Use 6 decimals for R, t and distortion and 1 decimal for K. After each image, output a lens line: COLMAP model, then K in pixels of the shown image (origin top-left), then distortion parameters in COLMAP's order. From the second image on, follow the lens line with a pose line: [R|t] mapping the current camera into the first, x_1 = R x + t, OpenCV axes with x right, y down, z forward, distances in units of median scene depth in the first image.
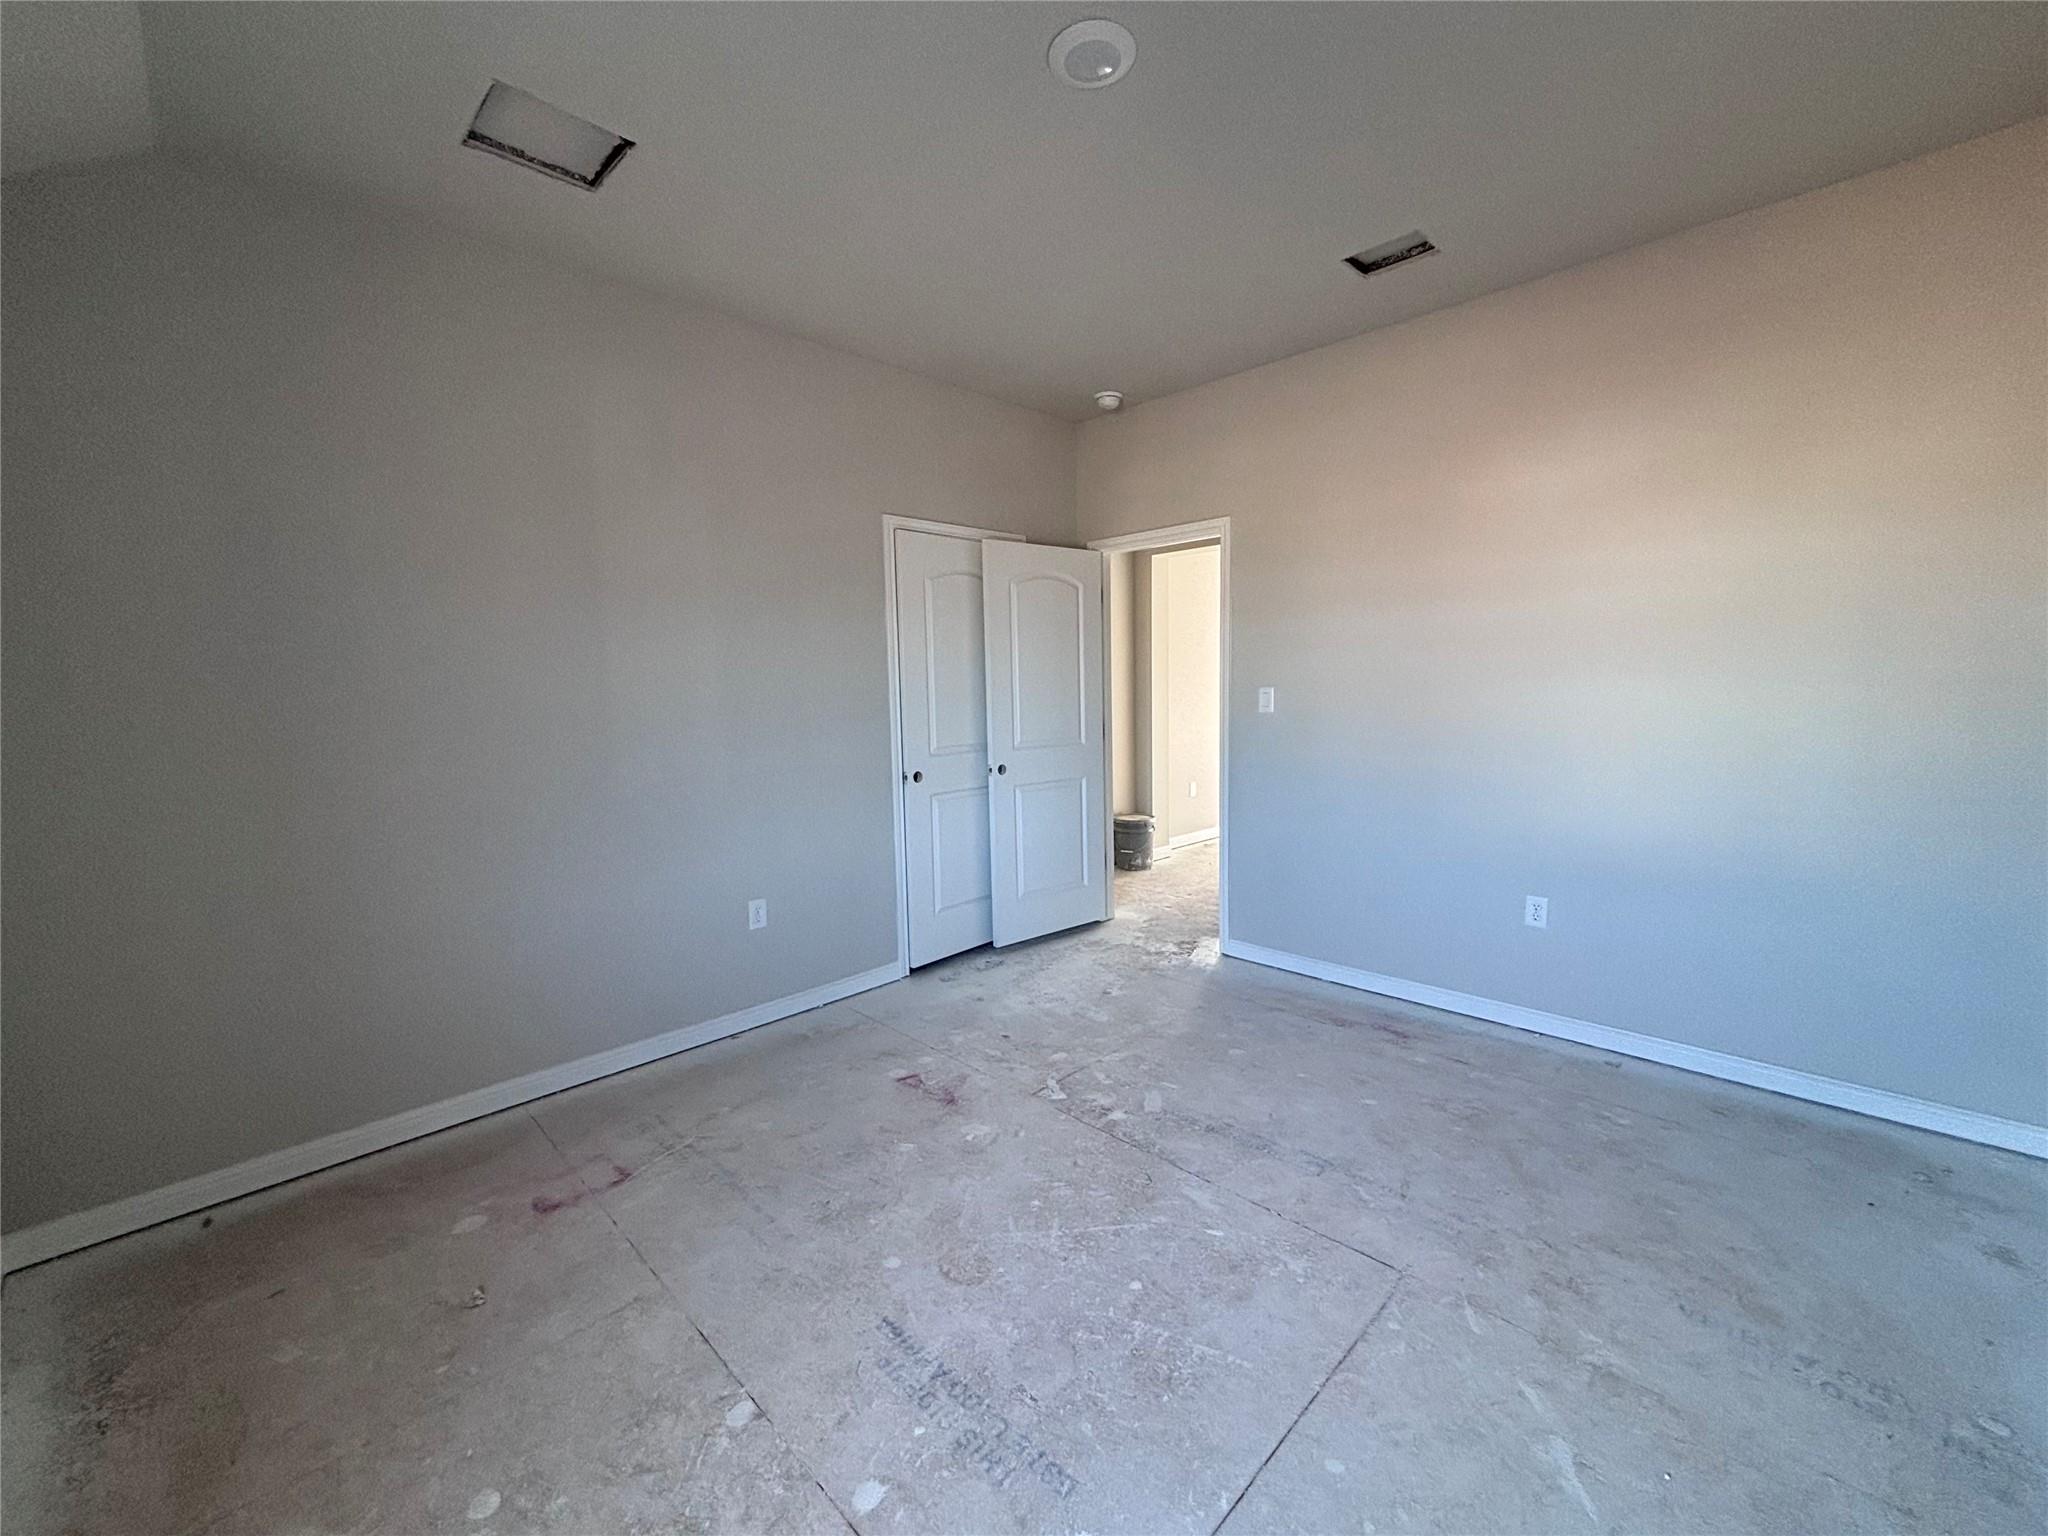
lens RADIAL K [[826.4, 0, 1022.4], [0, 826.4, 763.3], [0, 0, 1]] dist [-0.000221, 0.000731]
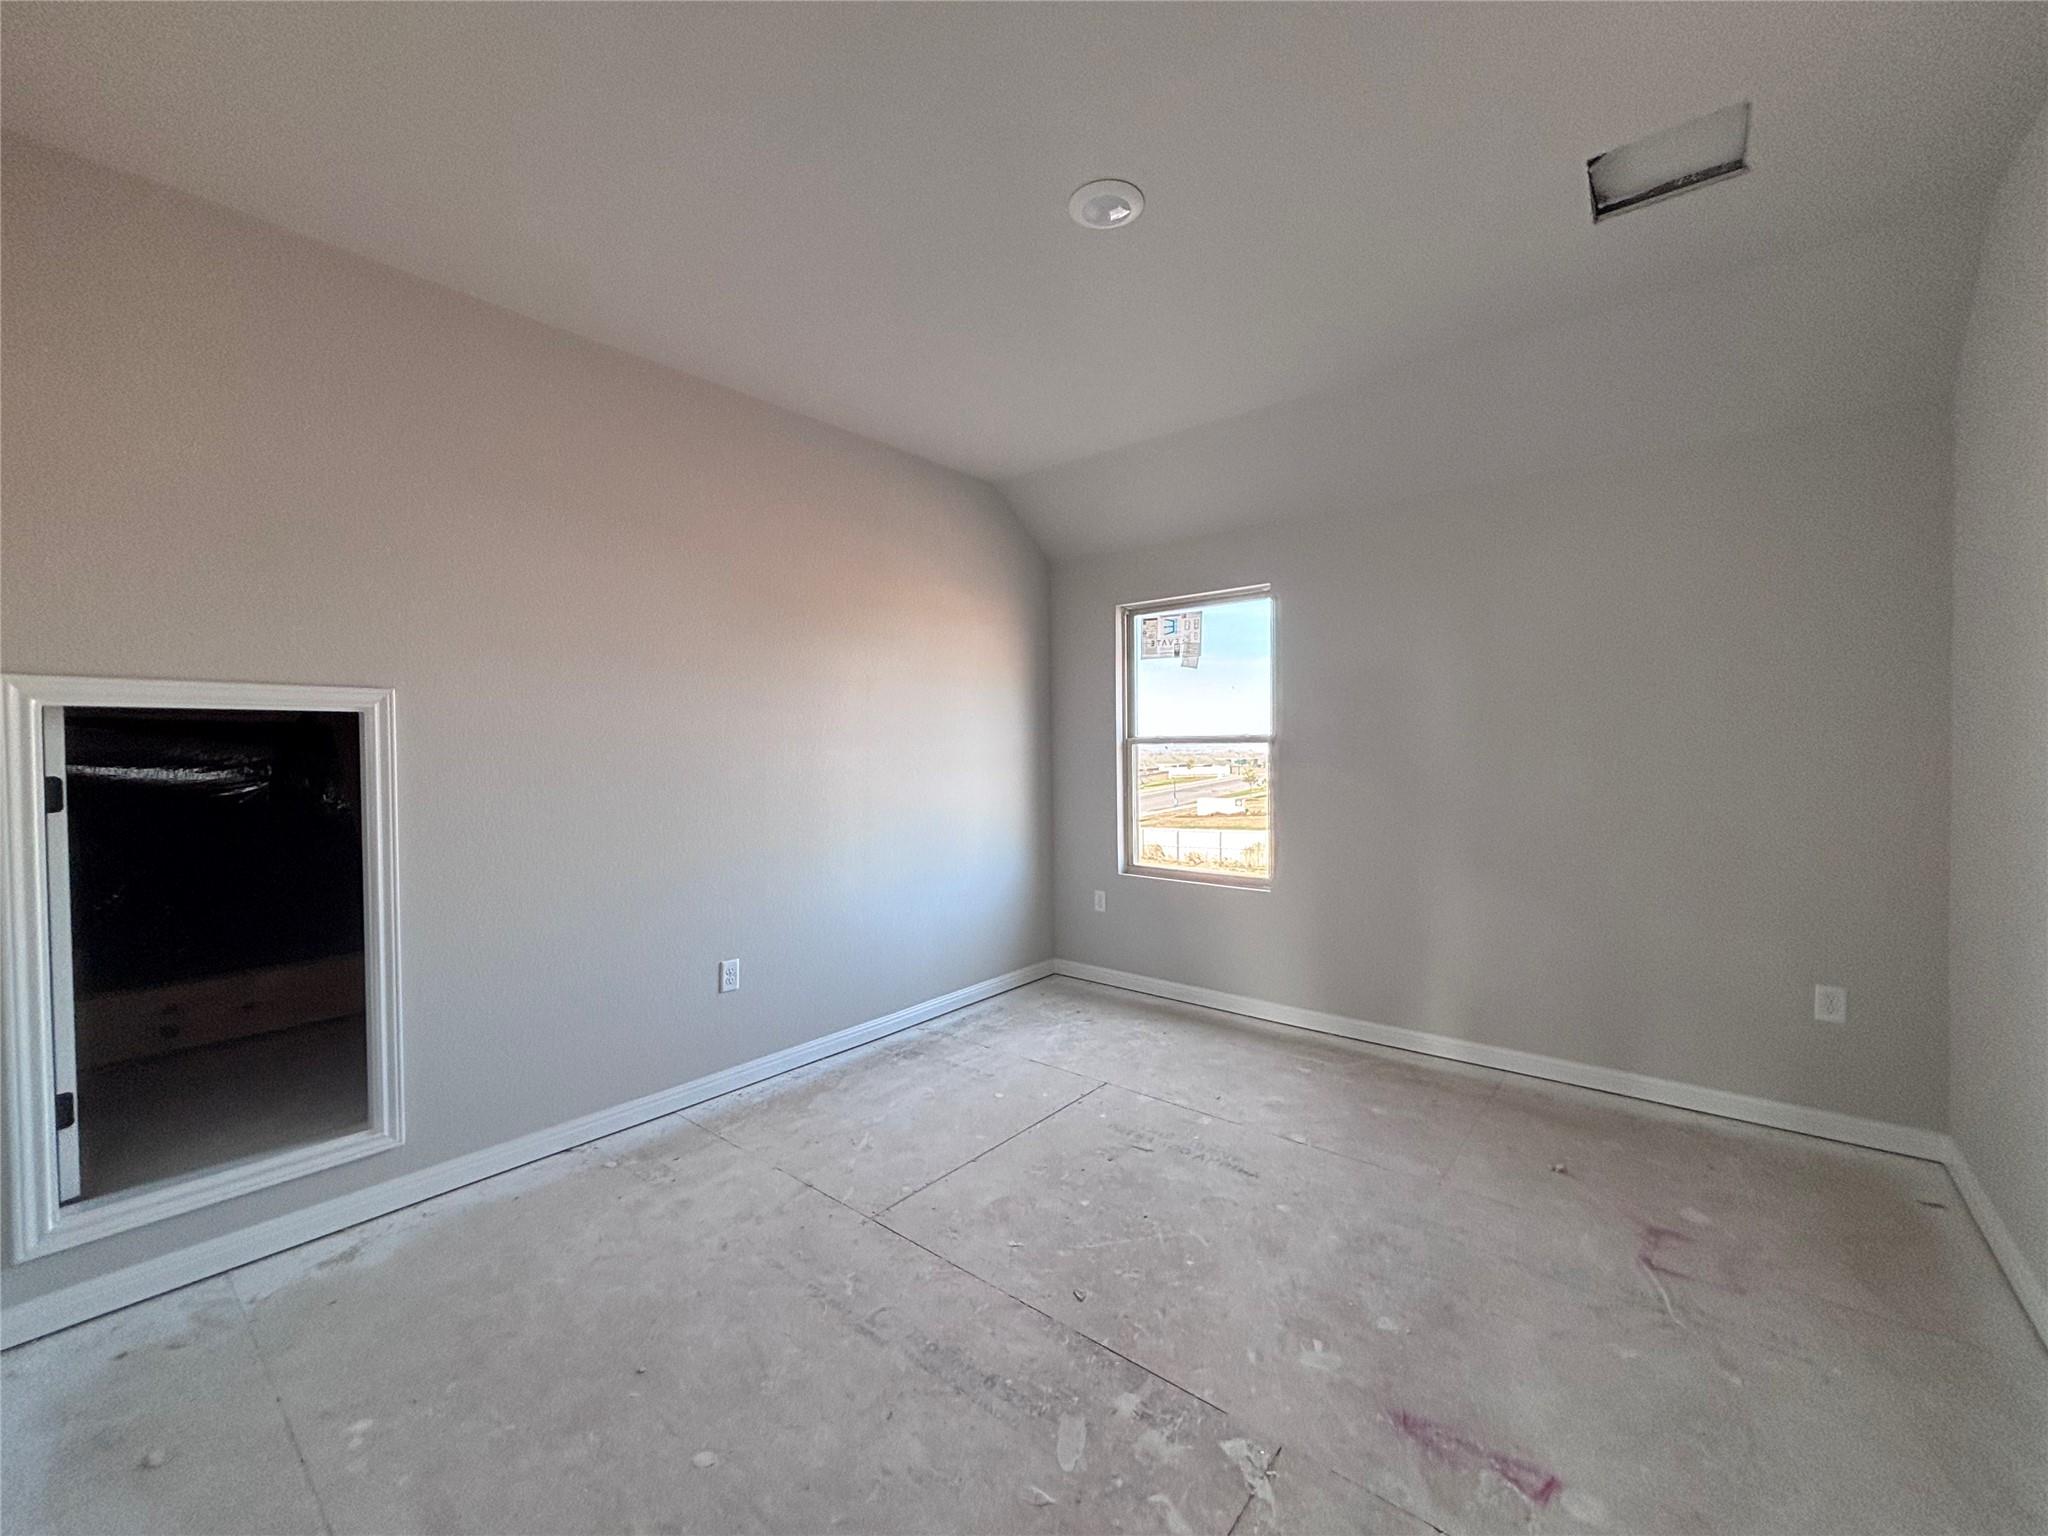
lens RADIAL K [[826.4, 0, 1022.4], [0, 826.4, 763.3], [0, 0, 1]] dist [-0.000221, 0.000731]
pose [[-0.994465, 0.034569, -0.099217, 0.281634], [0.022247, 0.992192, 0.122719, -0.175031], [0.102684, 0.119833, -0.987470, 1.821547]]
